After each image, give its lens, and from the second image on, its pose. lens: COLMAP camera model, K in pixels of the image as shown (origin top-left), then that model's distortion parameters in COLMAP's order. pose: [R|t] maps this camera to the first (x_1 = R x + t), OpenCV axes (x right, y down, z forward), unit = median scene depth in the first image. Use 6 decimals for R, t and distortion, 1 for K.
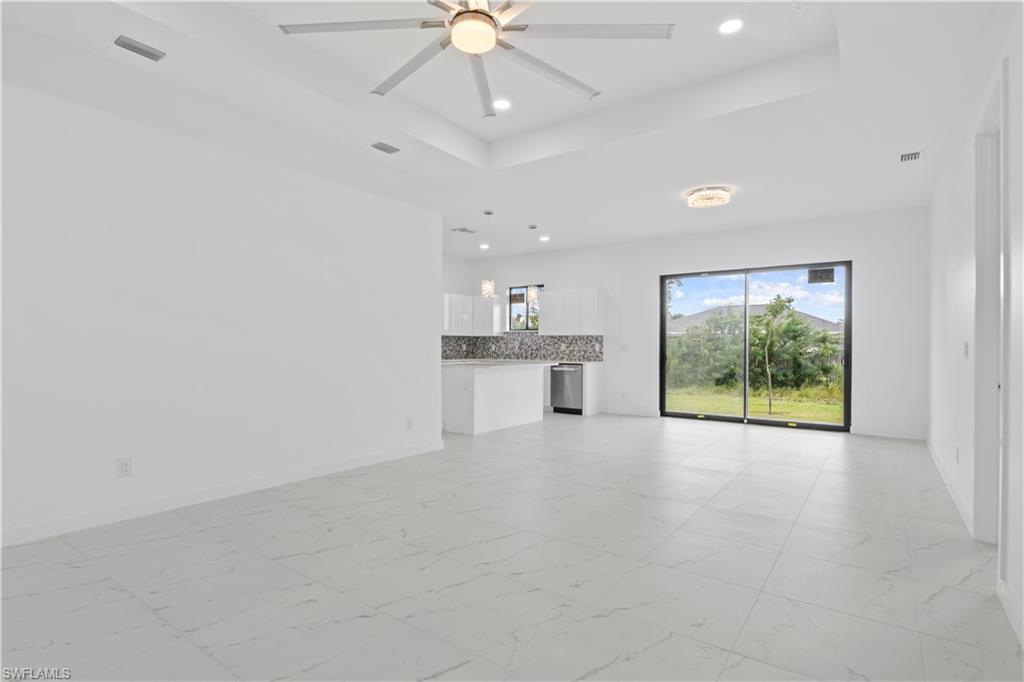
lens RADIAL K [[523.2, 0, 510.9], [0, 523.2, 342.3], [0, 0, 1]] dist [0.001850, 0.000134]
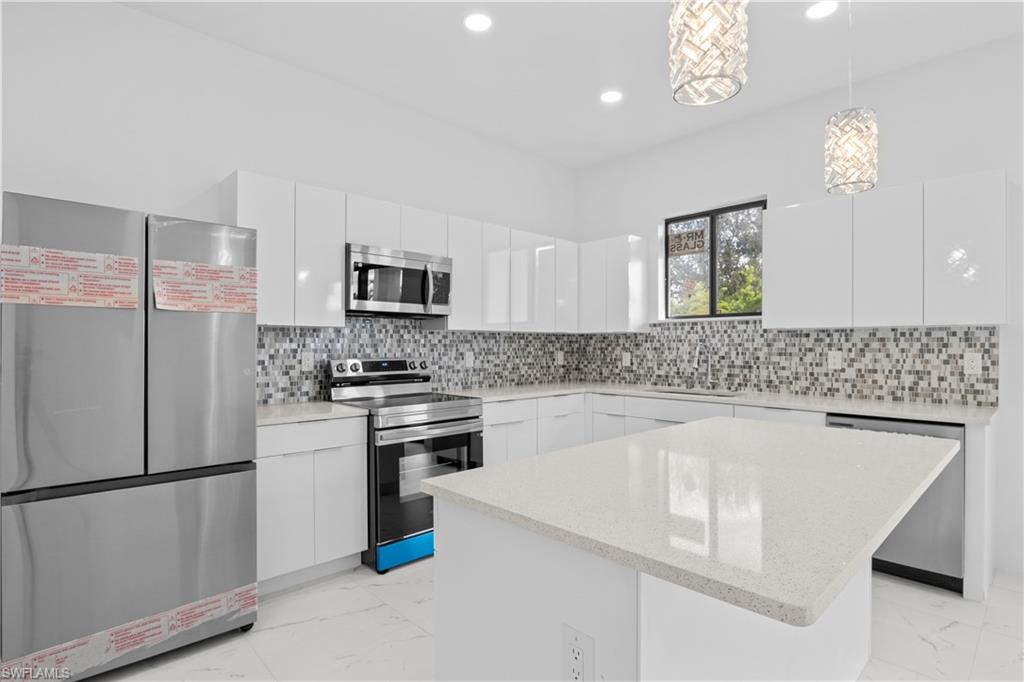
lens RADIAL K [[523.2, 0, 510.8], [0, 523.2, 342.3], [0, 0, 1]] dist [0.001850, 0.000134]
pose [[0.983864, -0.006059, -0.178816, -0.050420], [0.006160, 0.999981, 0.000009, -0.004476], [0.178812, -0.001110, 0.983883, 0.552948]]
